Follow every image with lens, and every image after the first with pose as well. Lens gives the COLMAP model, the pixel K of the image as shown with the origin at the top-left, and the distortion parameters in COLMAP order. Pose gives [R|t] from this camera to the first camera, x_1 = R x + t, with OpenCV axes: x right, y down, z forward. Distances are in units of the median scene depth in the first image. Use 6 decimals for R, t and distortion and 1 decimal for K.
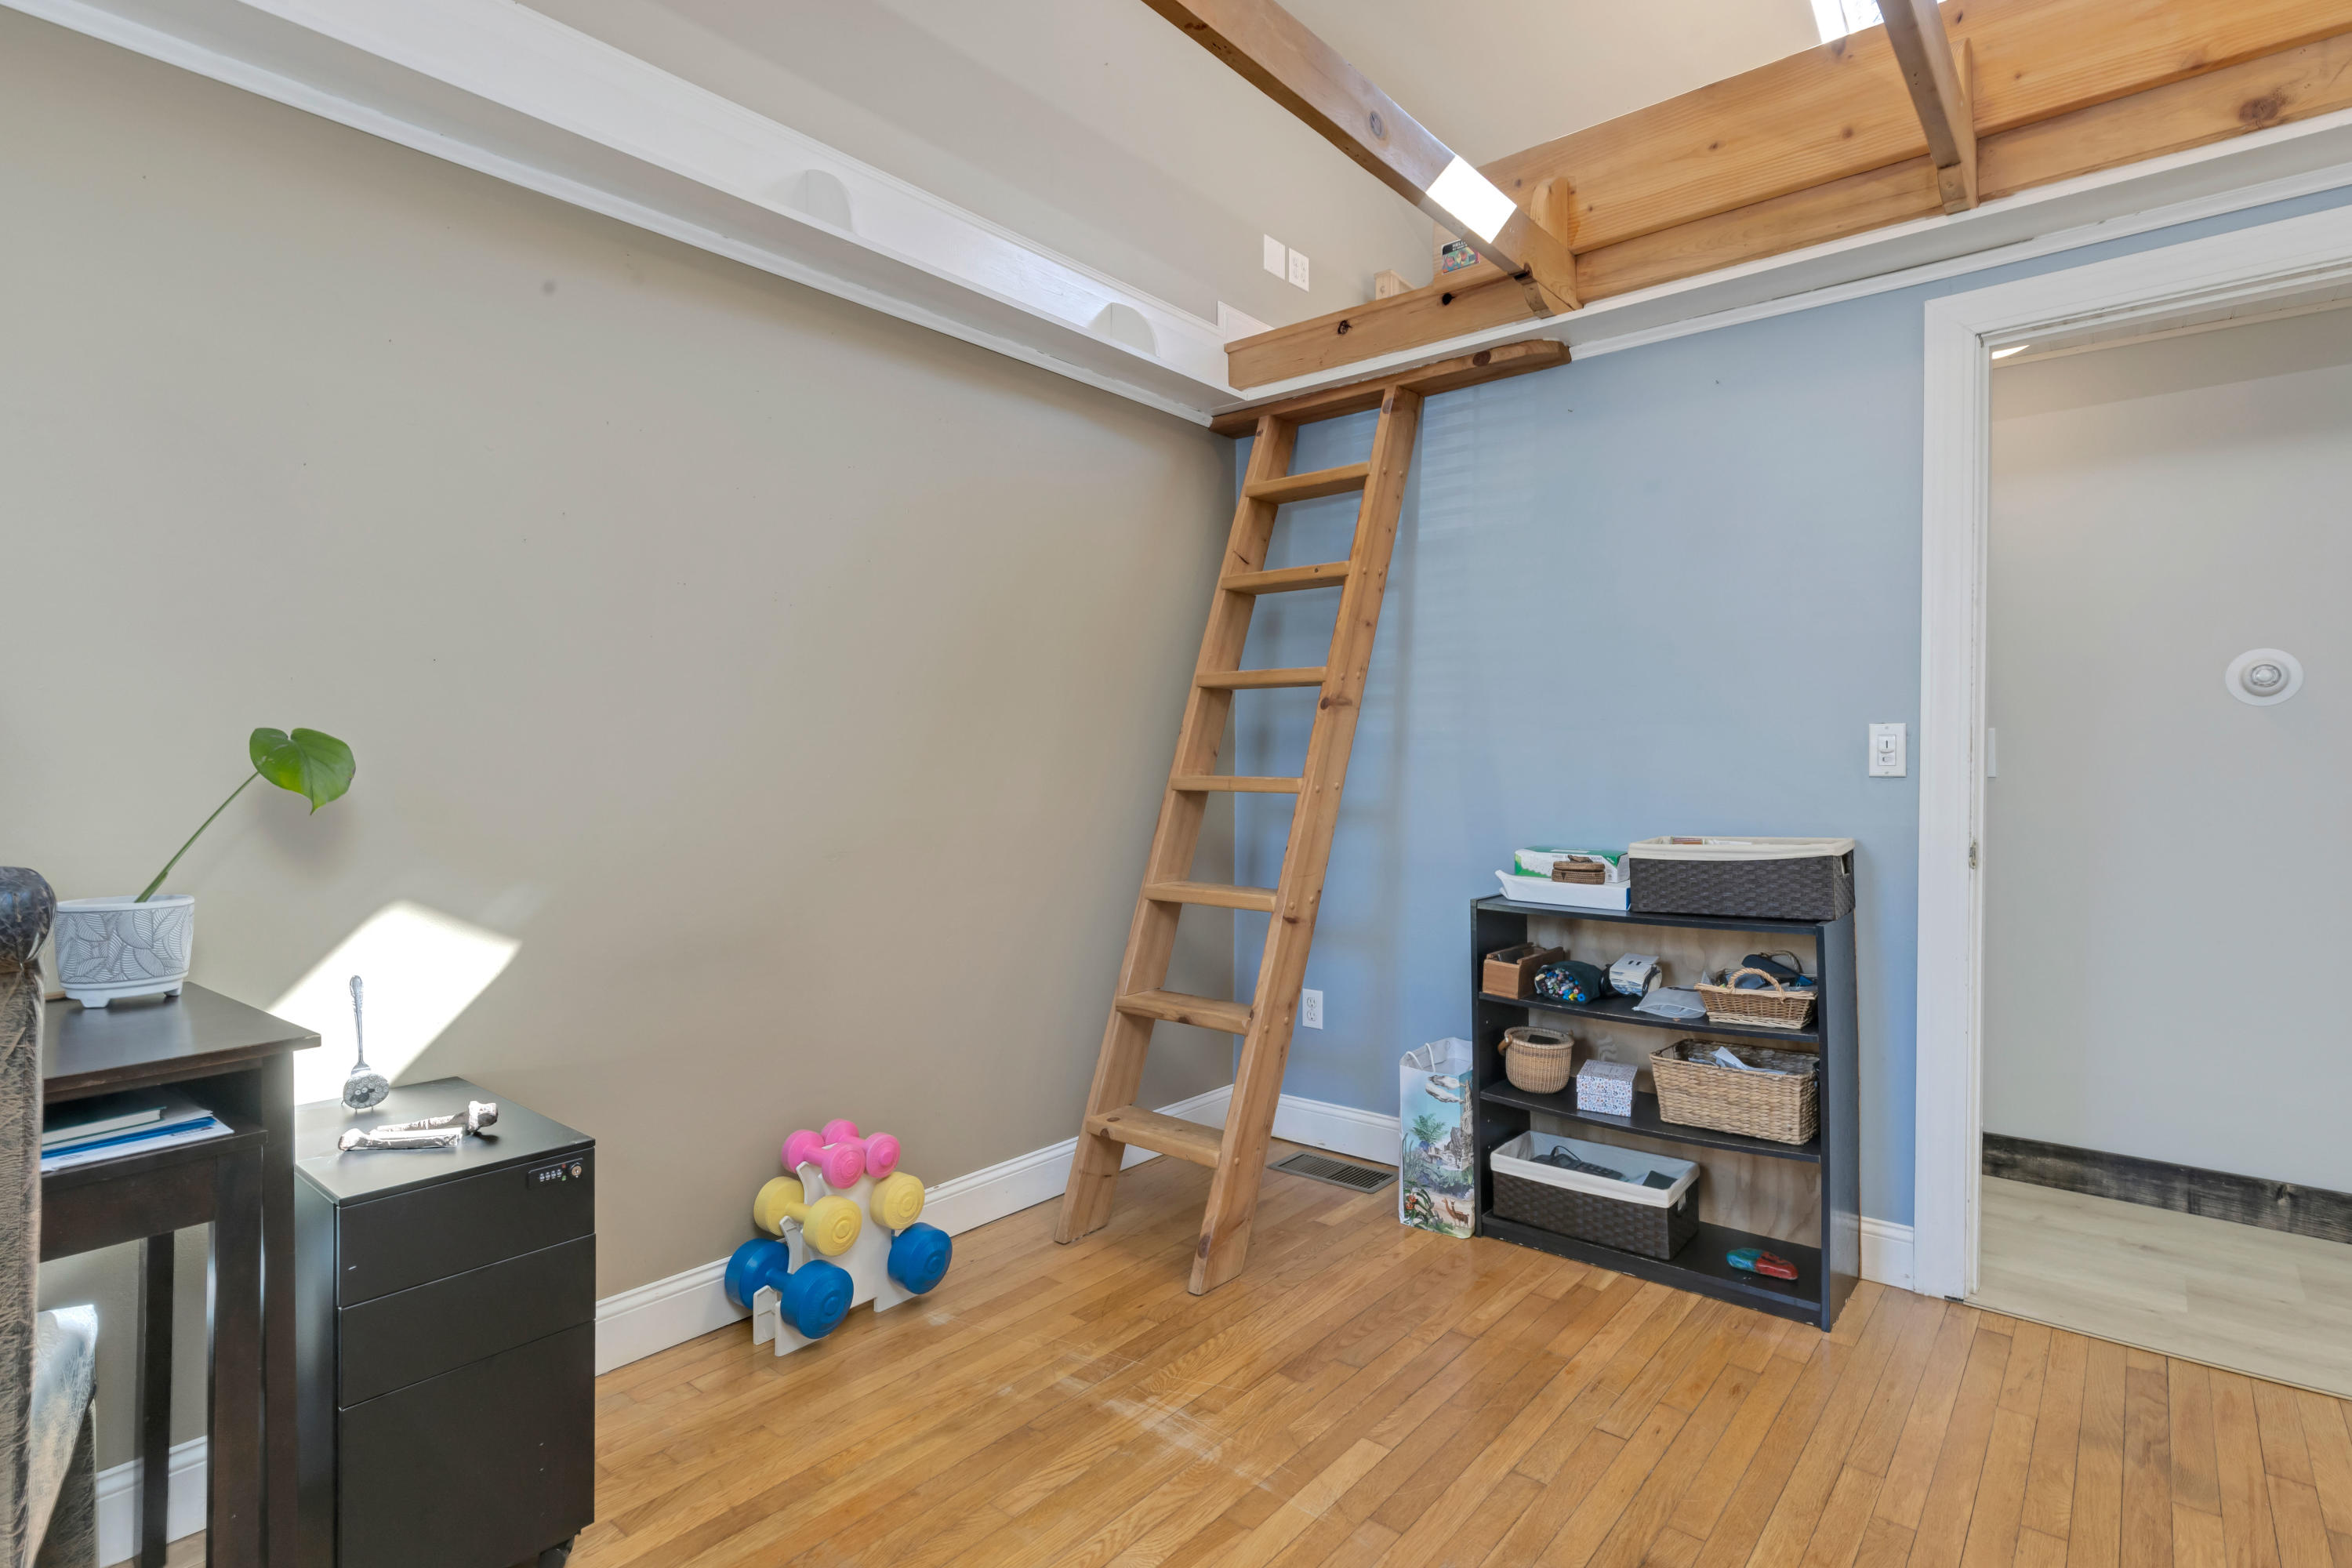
lens RADIAL K [[1143.3, 0, 1180.8], [0, 1143.3, 766.3], [0, 0, 1]] dist [0.000055, 0.000026]
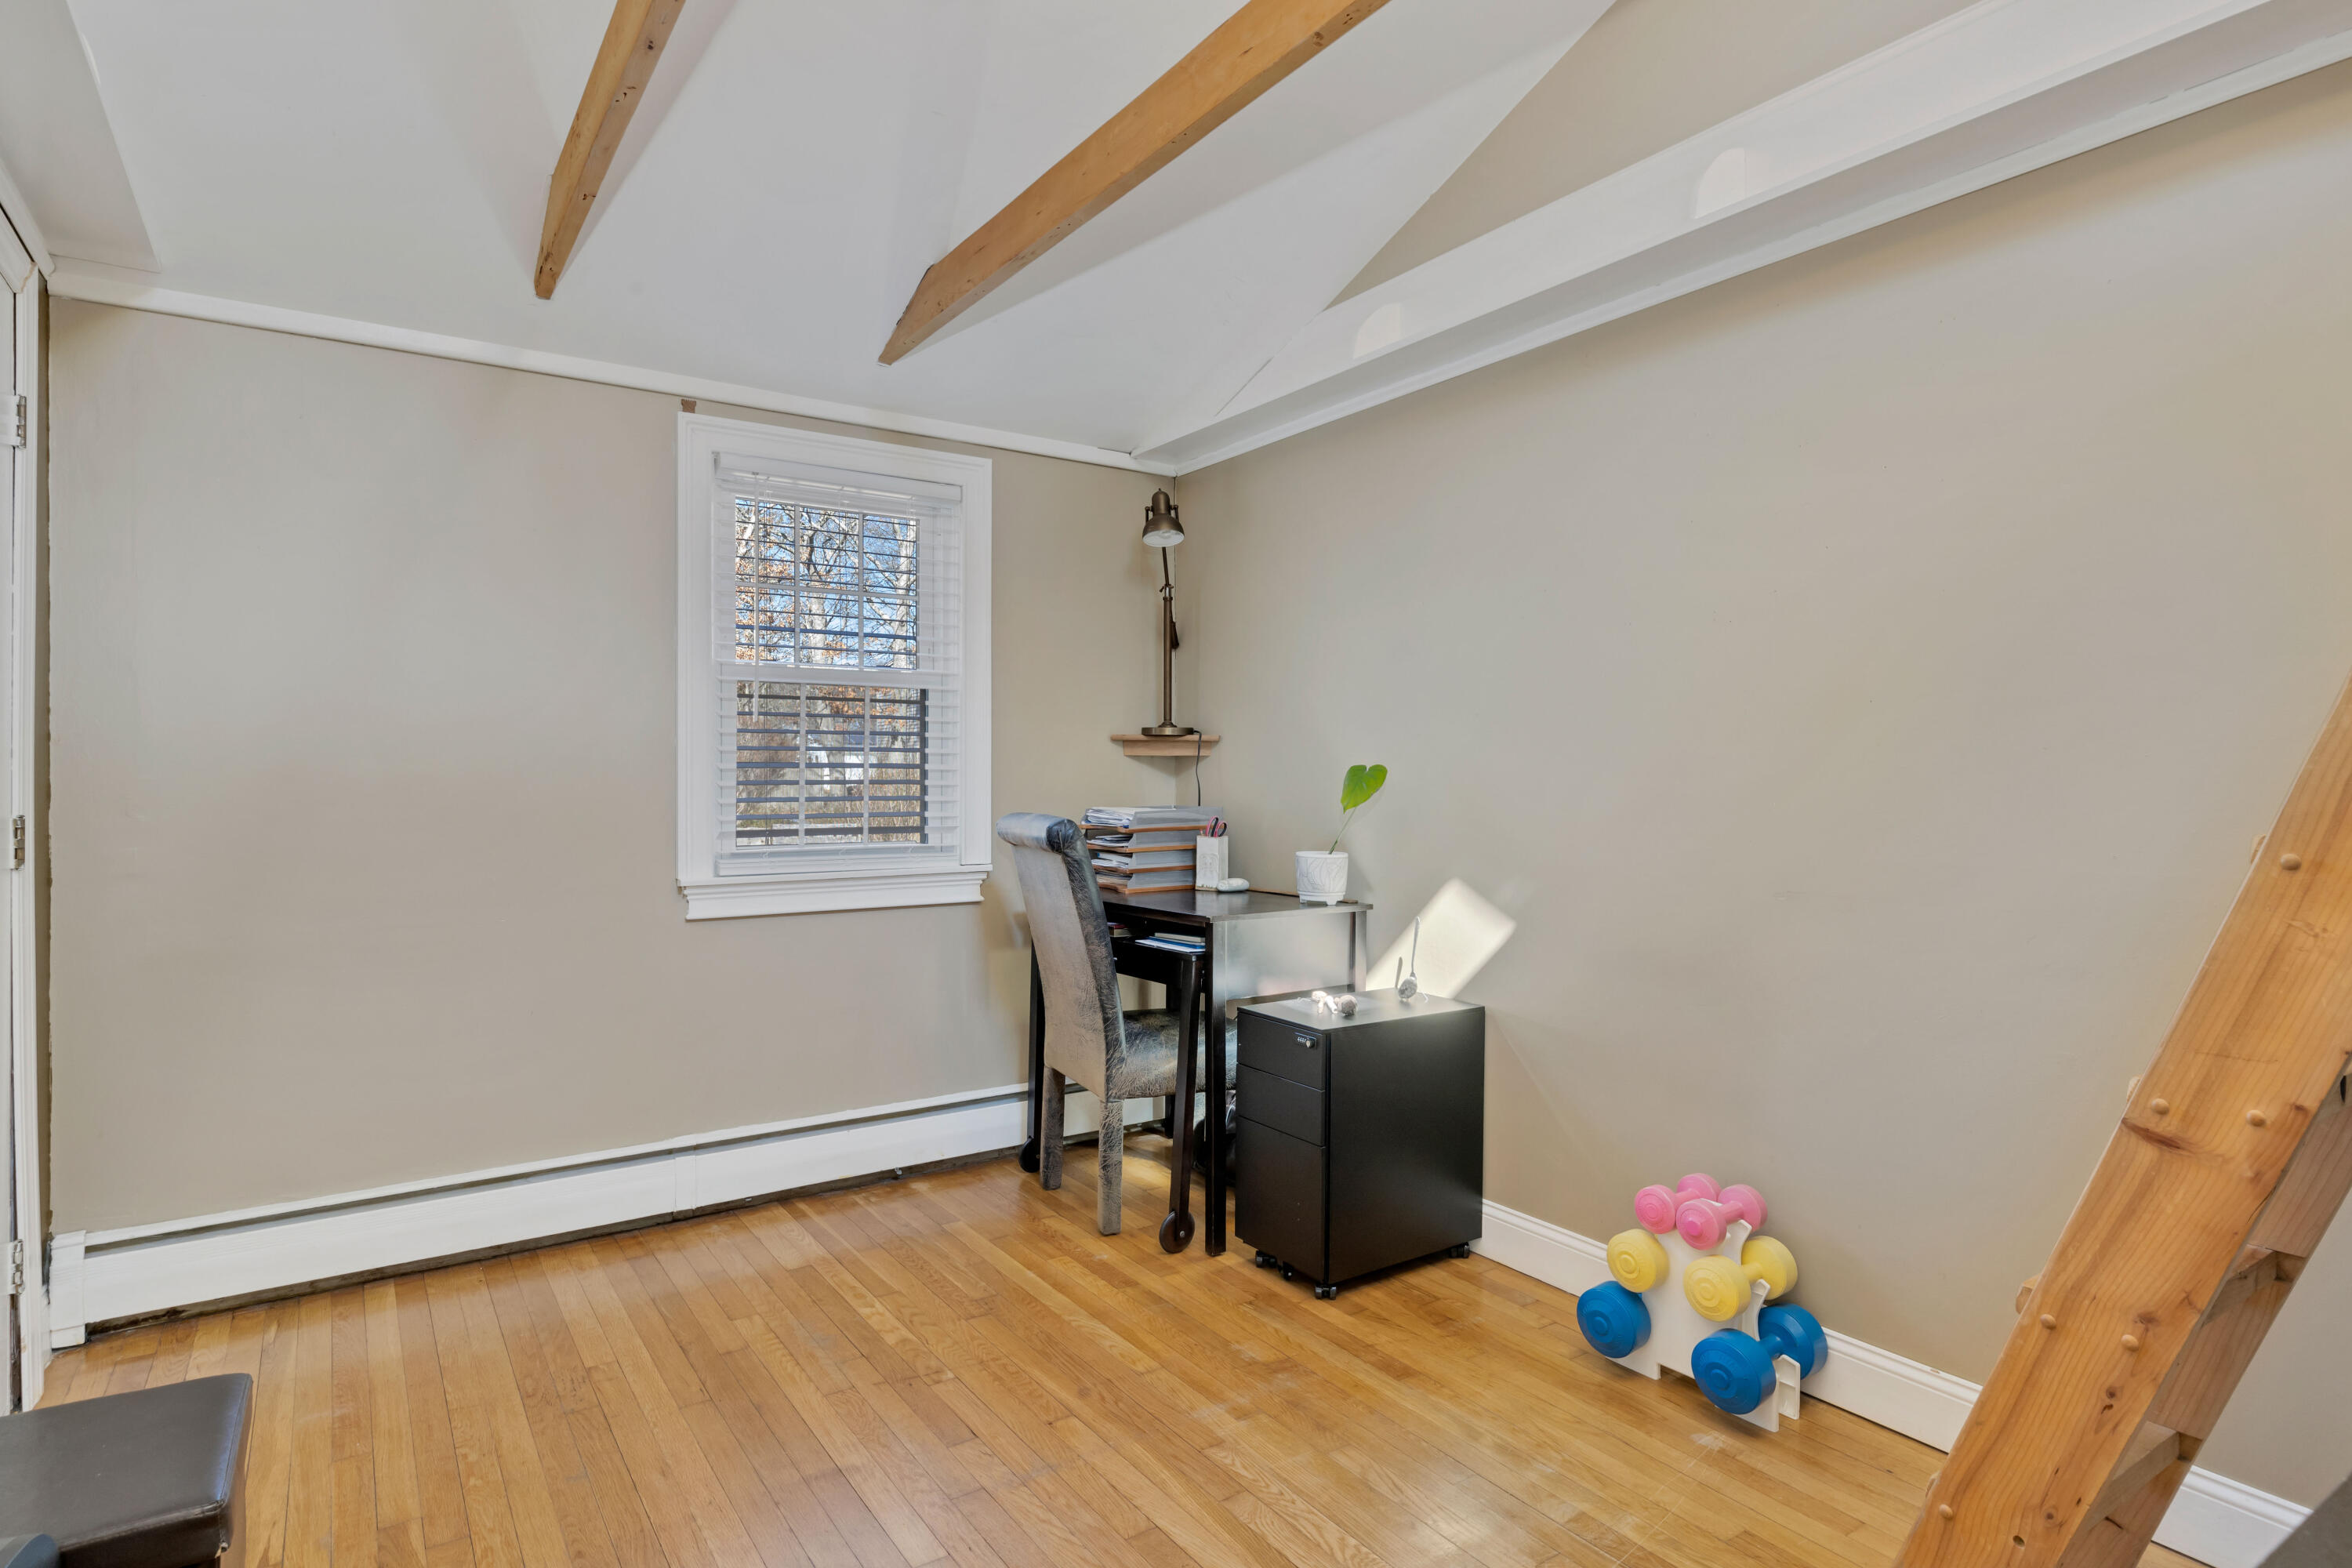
lens RADIAL K [[1250.4, 0, 1180.4], [0, 1250.4, 792.4], [0, 0, 1]] dist [0.004579, -0.001044]
pose [[-0.265911, 0.014394, -0.963890, 0.939441], [-0.000676, 0.999885, 0.015118, -0.016504], [0.963997, 0.004672, -0.265871, 1.031716]]
